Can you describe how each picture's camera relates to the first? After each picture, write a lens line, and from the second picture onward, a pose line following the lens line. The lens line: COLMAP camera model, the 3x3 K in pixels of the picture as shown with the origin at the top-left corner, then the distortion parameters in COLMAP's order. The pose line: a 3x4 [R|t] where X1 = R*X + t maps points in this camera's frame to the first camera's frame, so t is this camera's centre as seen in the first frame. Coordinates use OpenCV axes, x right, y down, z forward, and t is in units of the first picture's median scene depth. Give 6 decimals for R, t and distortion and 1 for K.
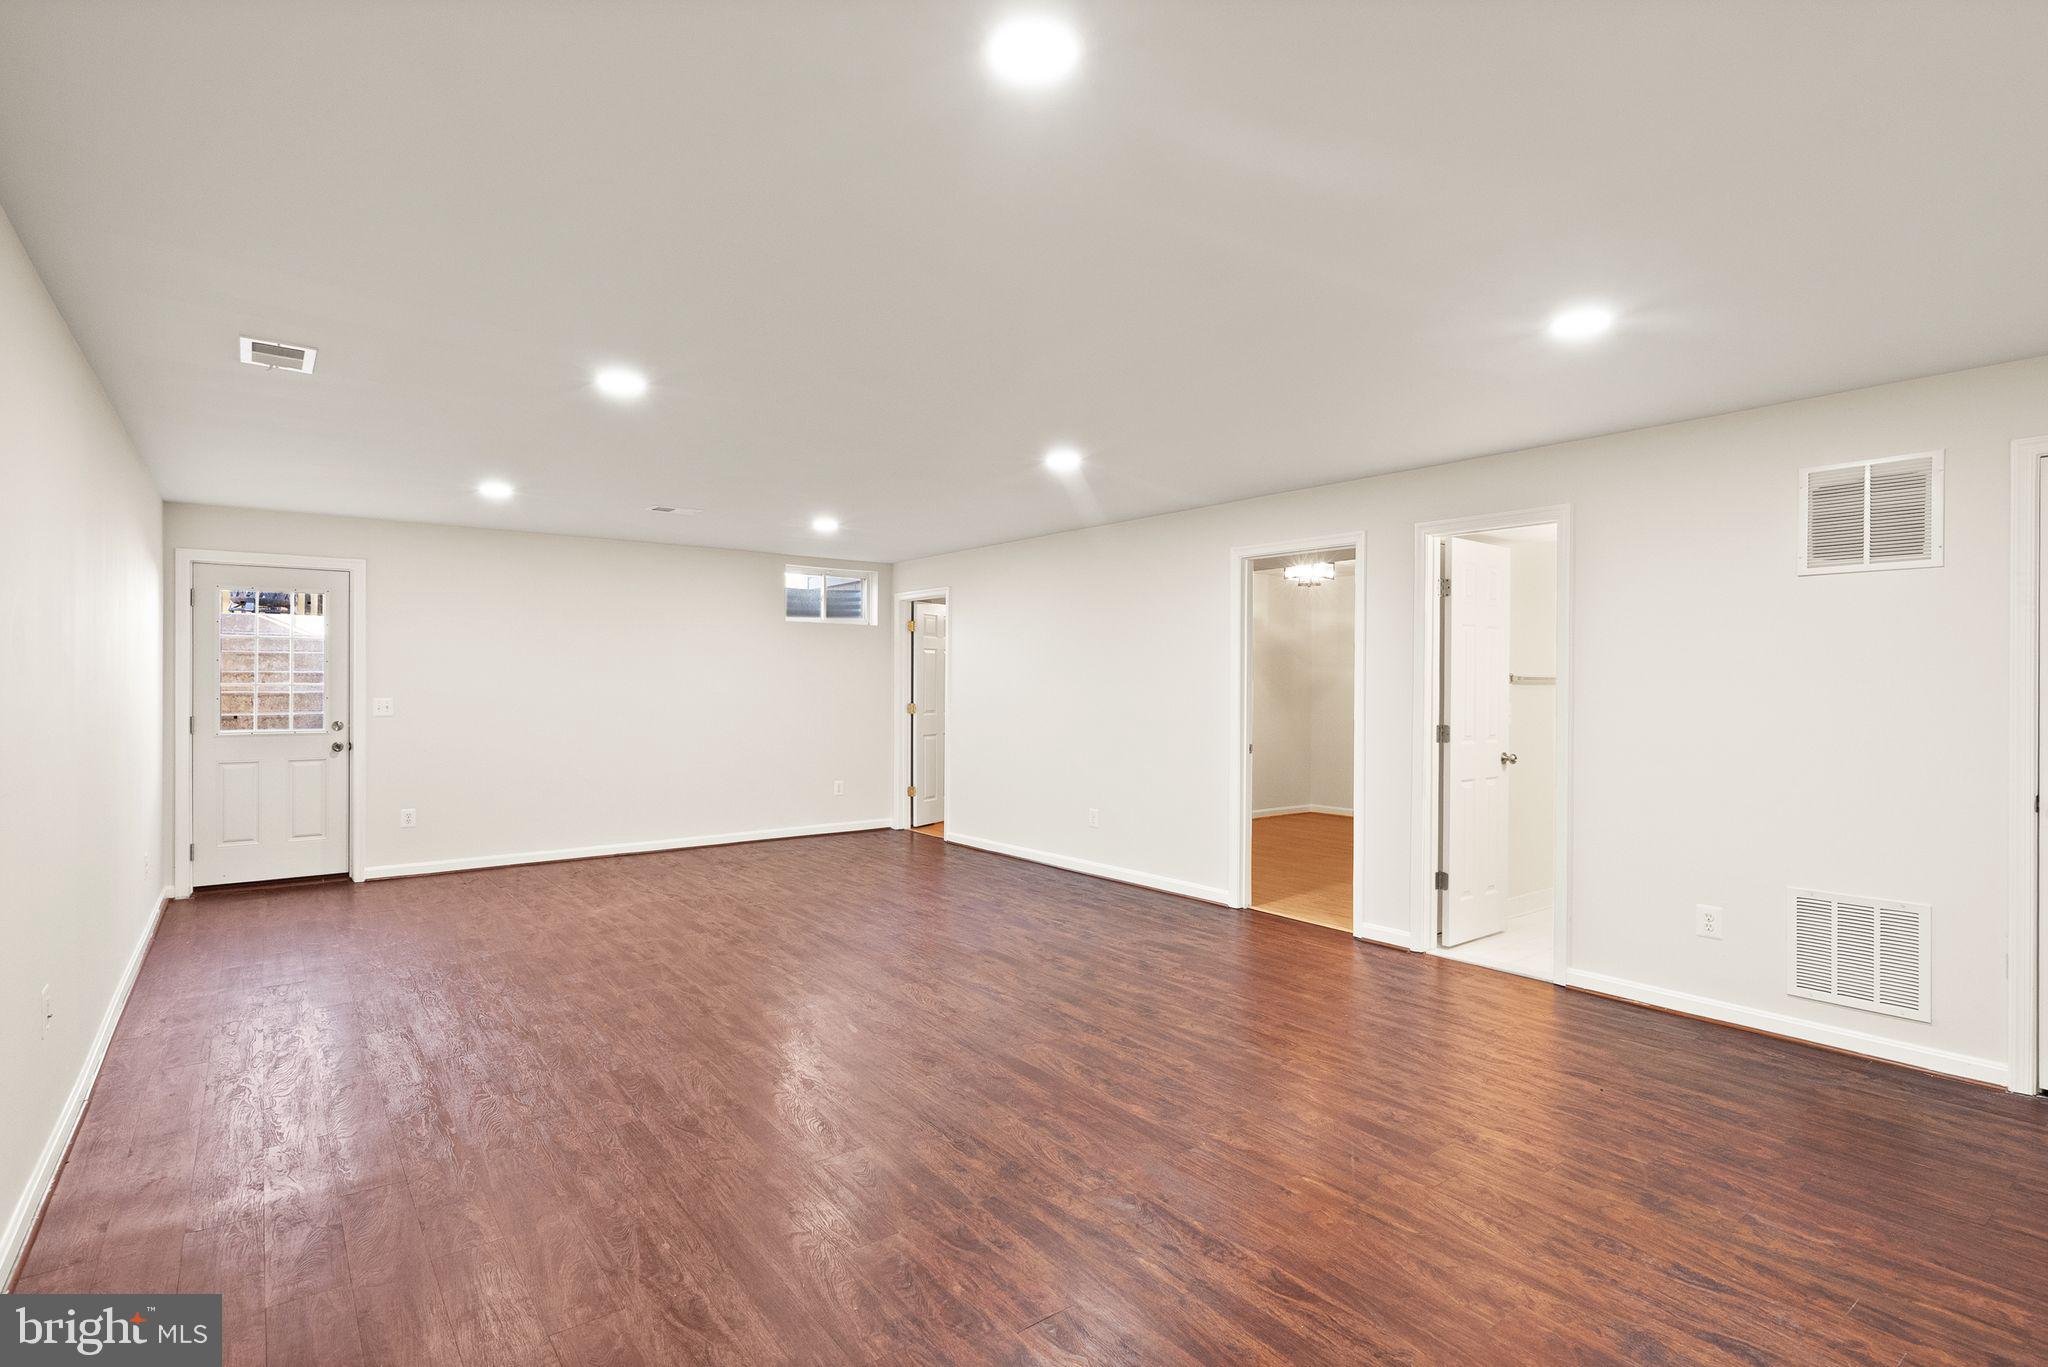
lens RADIAL K [[987.8, 0, 1023.2], [0, 987.8, 687.9], [0, 0, 1]] dist [-0.003538, -0.000909]
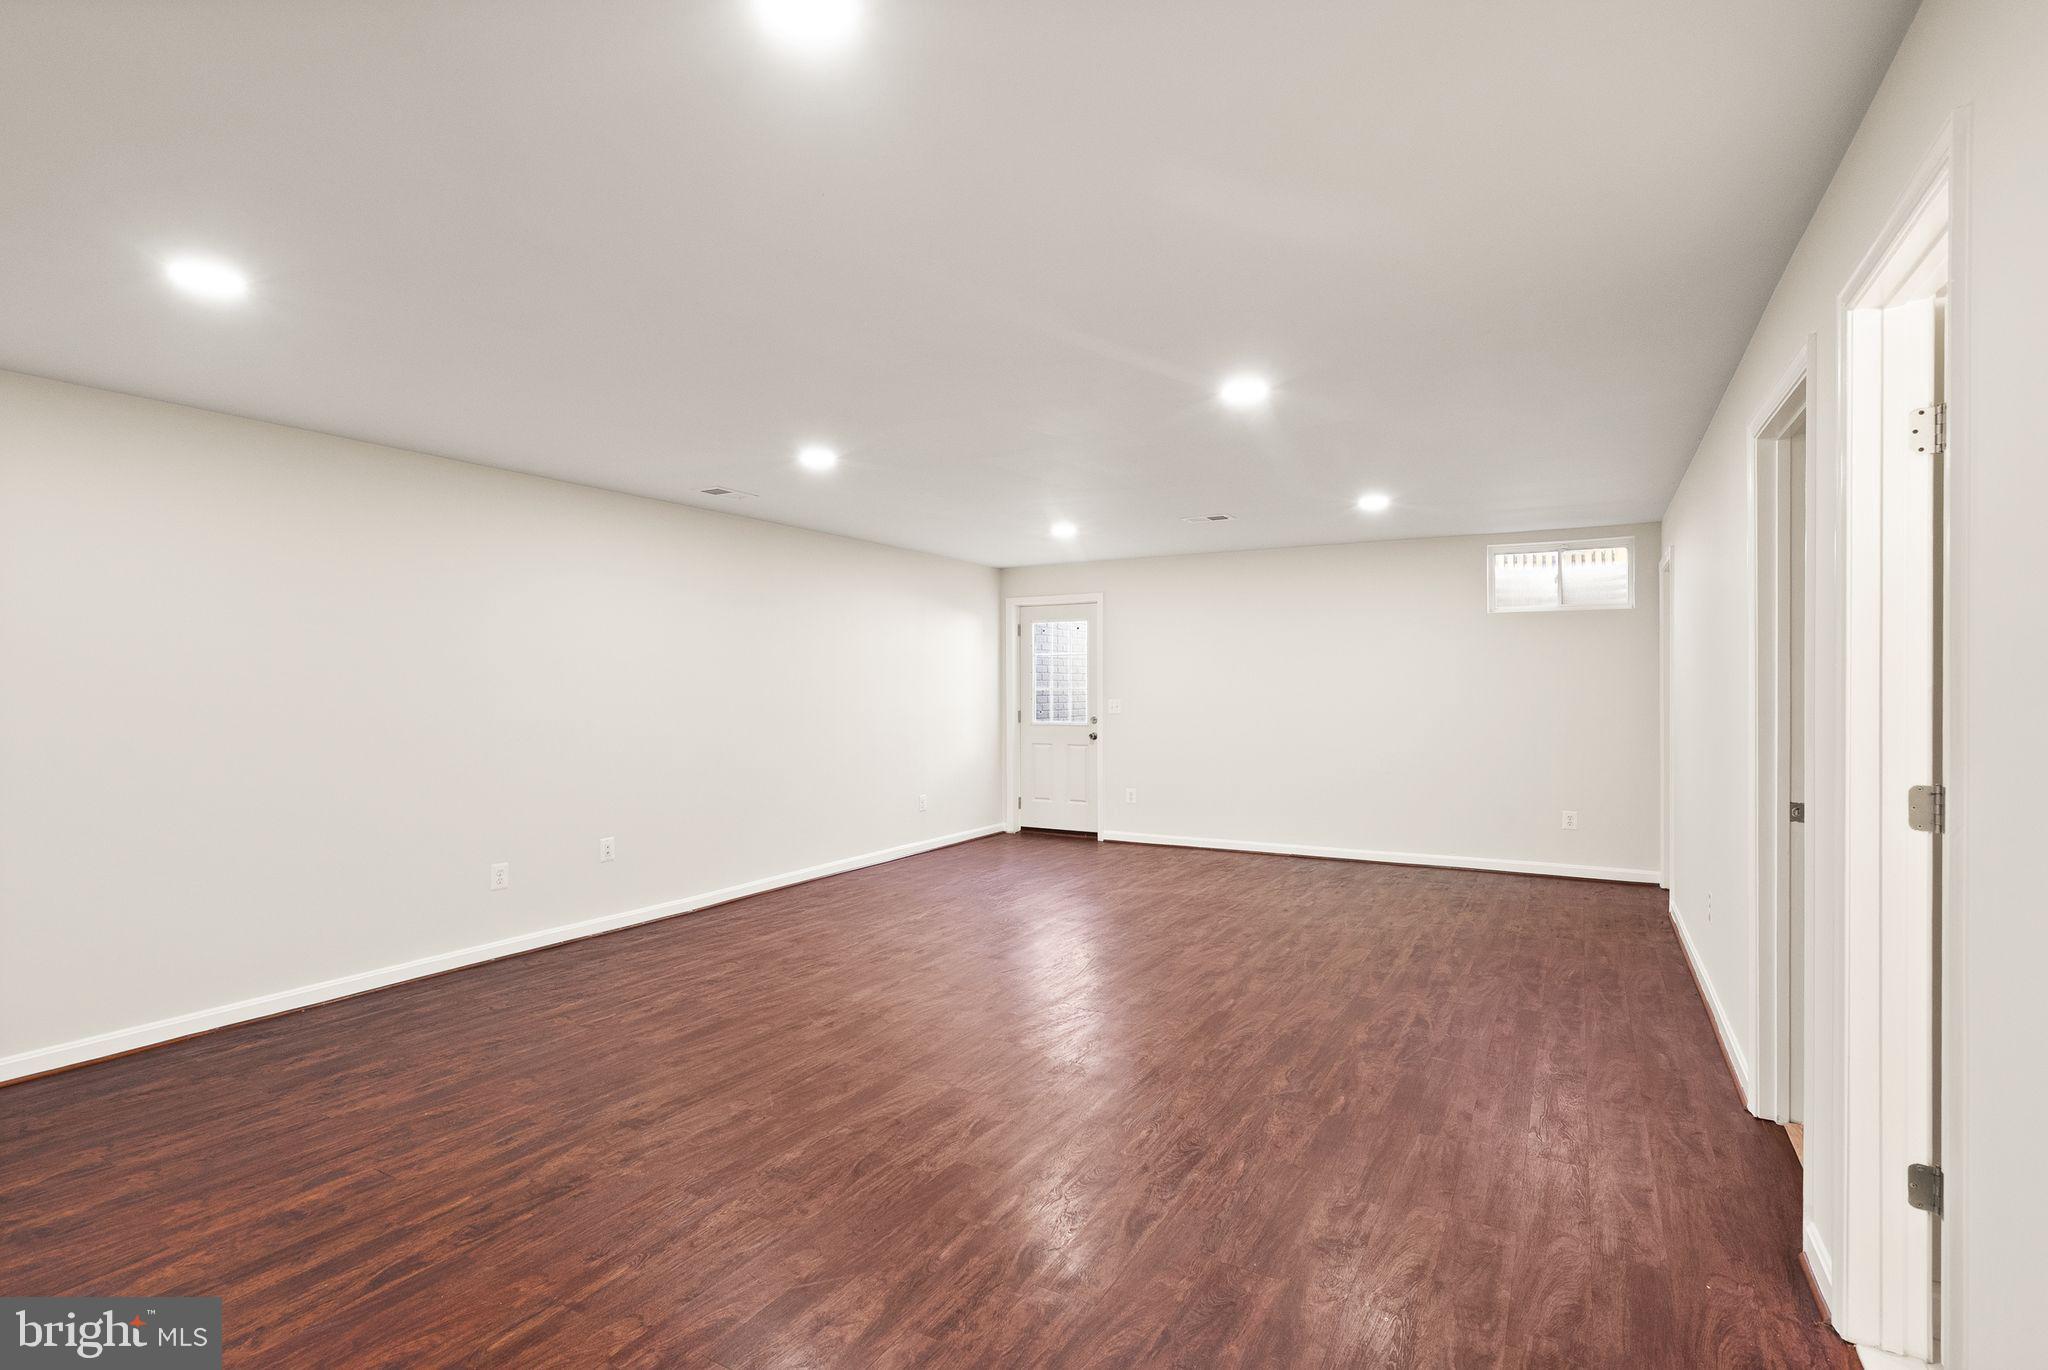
lens RADIAL K [[987.8, 0, 1025.3], [0, 987.8, 684.2], [0, 0, 1]] dist [-0.003538, -0.000909]
pose [[0.392605, -0.006084, -0.919687, 0.529399], [-0.001900, 0.999971, -0.007426, 0.000555], [0.919705, 0.004663, 0.392582, 0.430653]]
